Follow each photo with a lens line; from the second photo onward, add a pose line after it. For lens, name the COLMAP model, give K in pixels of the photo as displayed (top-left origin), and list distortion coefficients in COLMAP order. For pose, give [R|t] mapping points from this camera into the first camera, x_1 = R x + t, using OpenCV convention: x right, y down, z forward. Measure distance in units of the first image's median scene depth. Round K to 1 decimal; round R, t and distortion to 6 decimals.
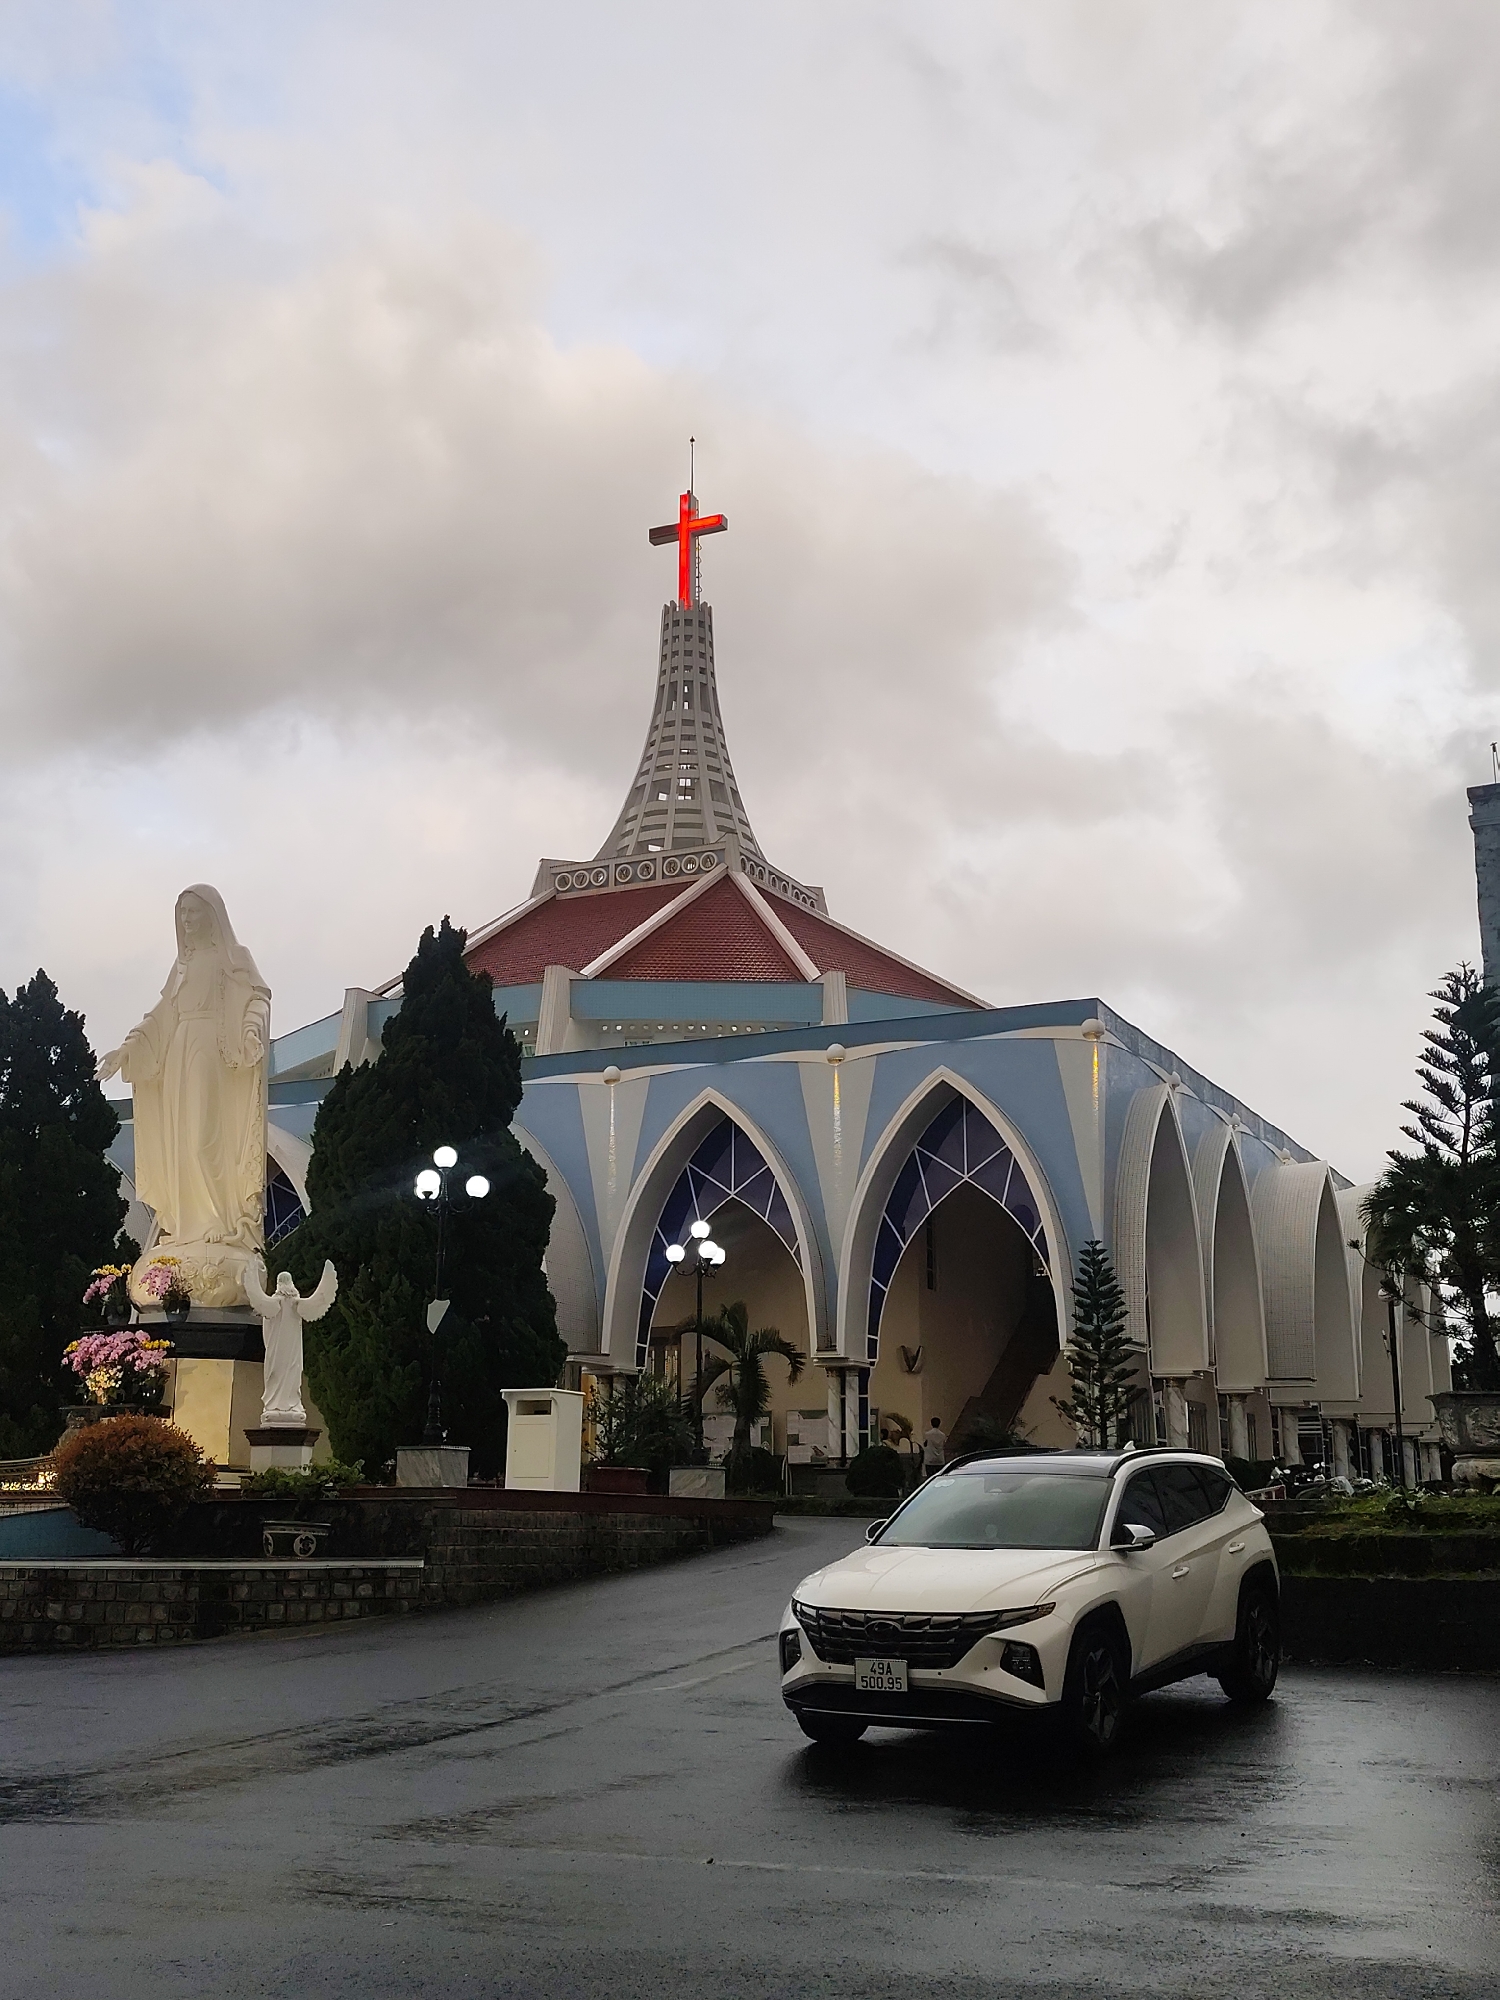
lens RADIAL K [[2091.4, 0, 752.5], [0, 2091.4, 1003.6], [0, 0, 1]] dist [-0.017335, 0.000000]
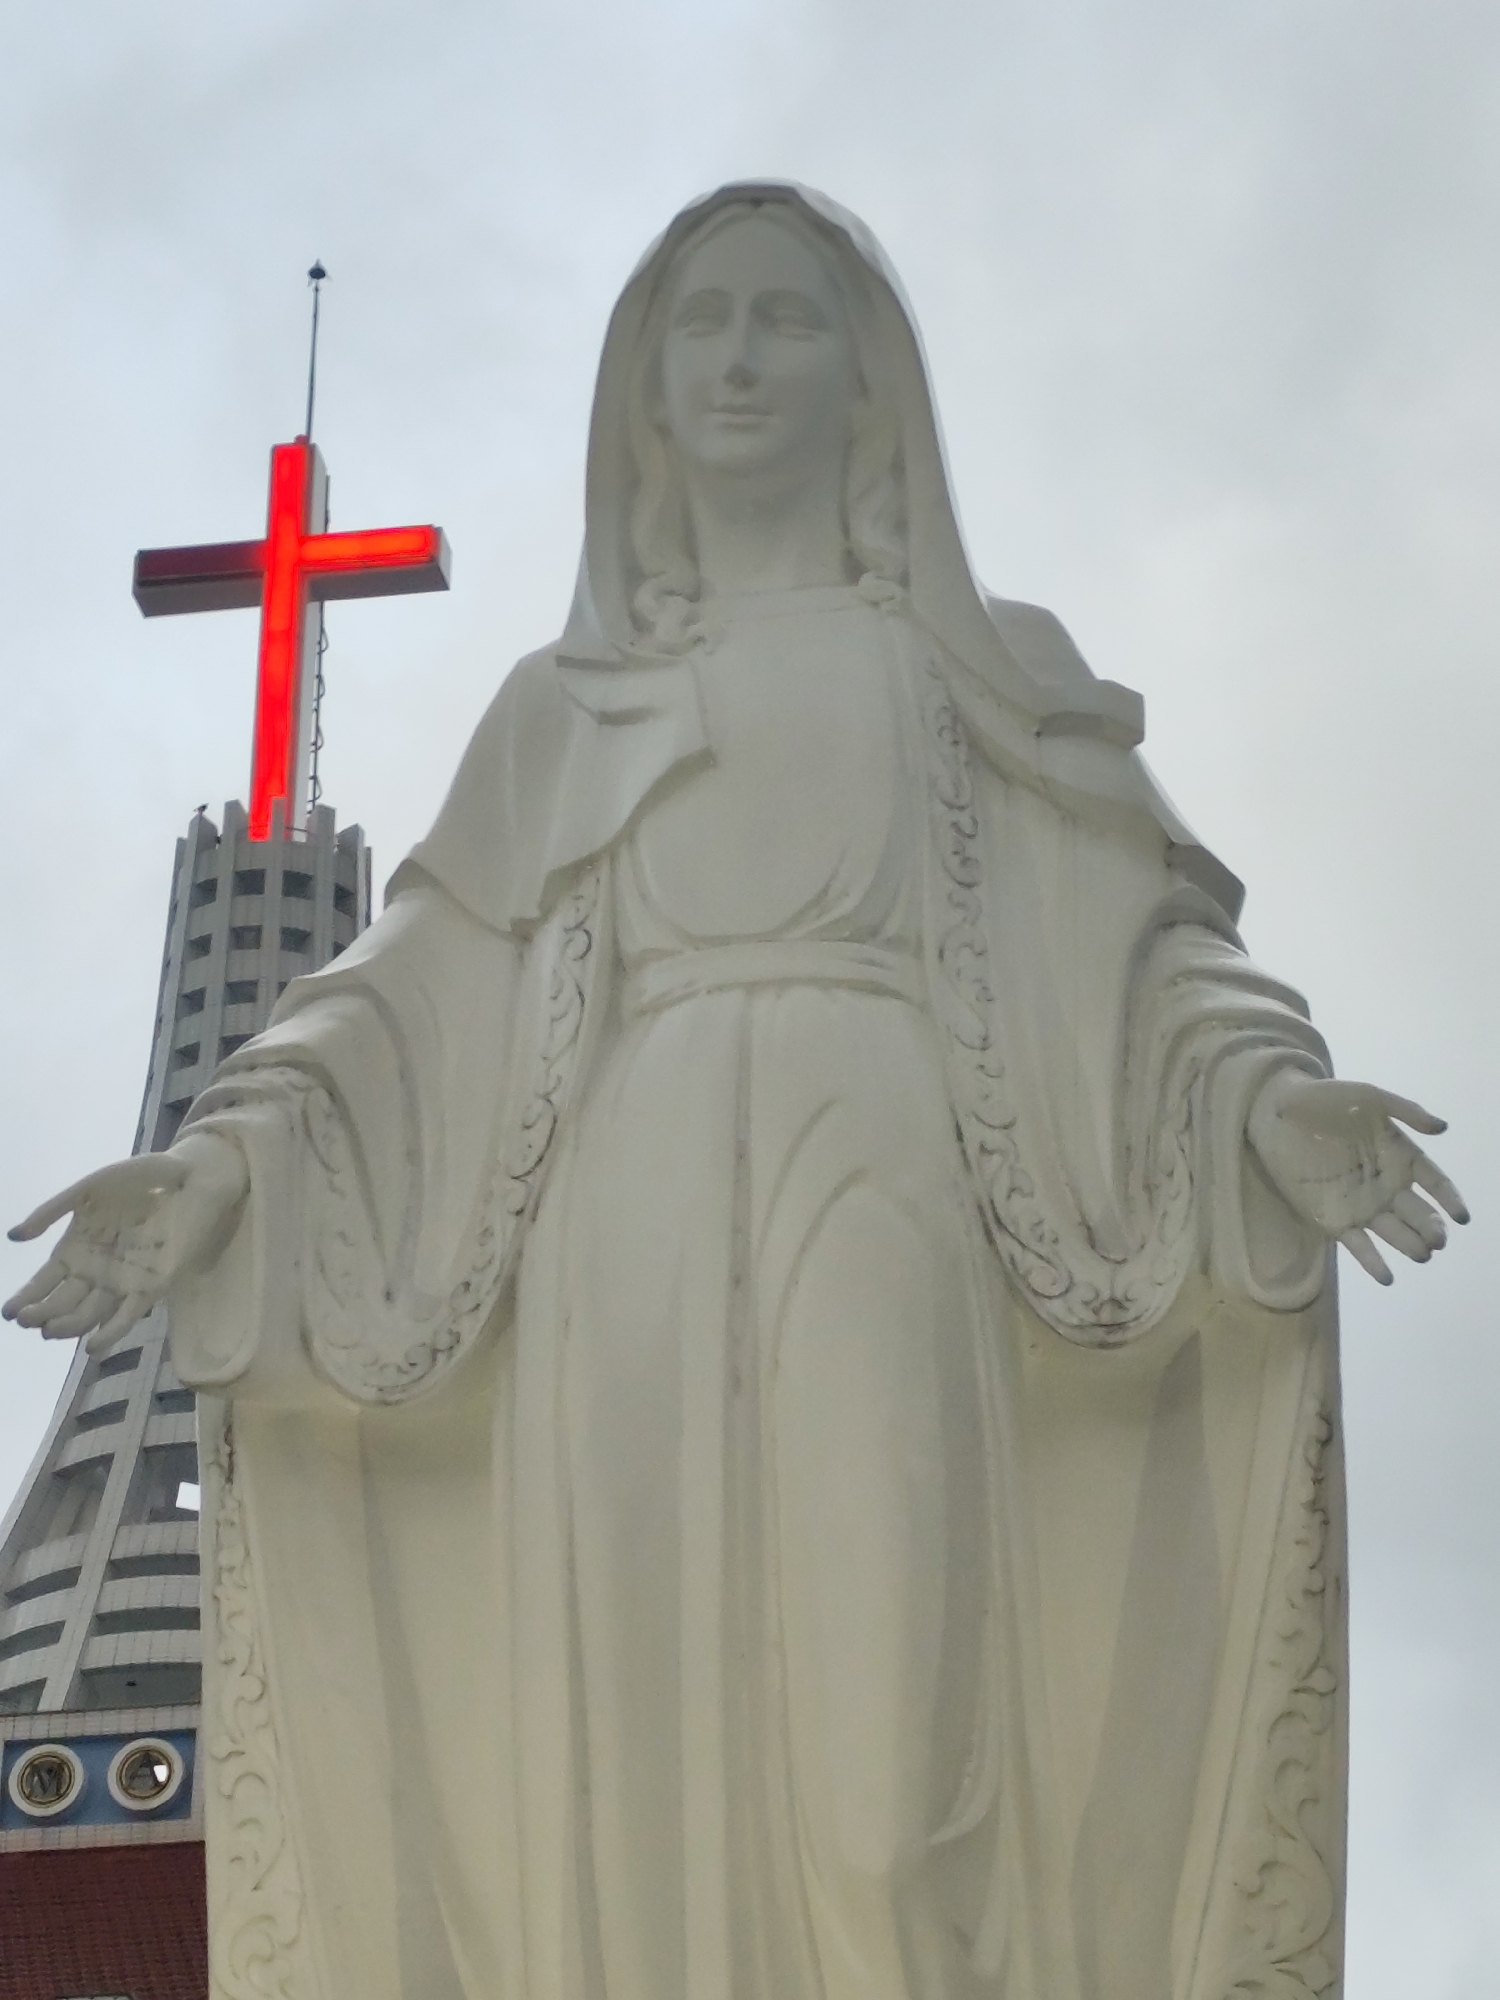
lens RADIAL K [[6736.8, 0, 739.1], [0, 6736.8, 1020.4], [0, 0, 1]] dist [0.077062, 0.000000]
pose [[0.974842, 0.131801, 0.179754, -0.123652], [-0.082181, 0.962159, -0.259802, 0.045590], [-0.207194, 0.238493, 0.948784, 0.196180]]
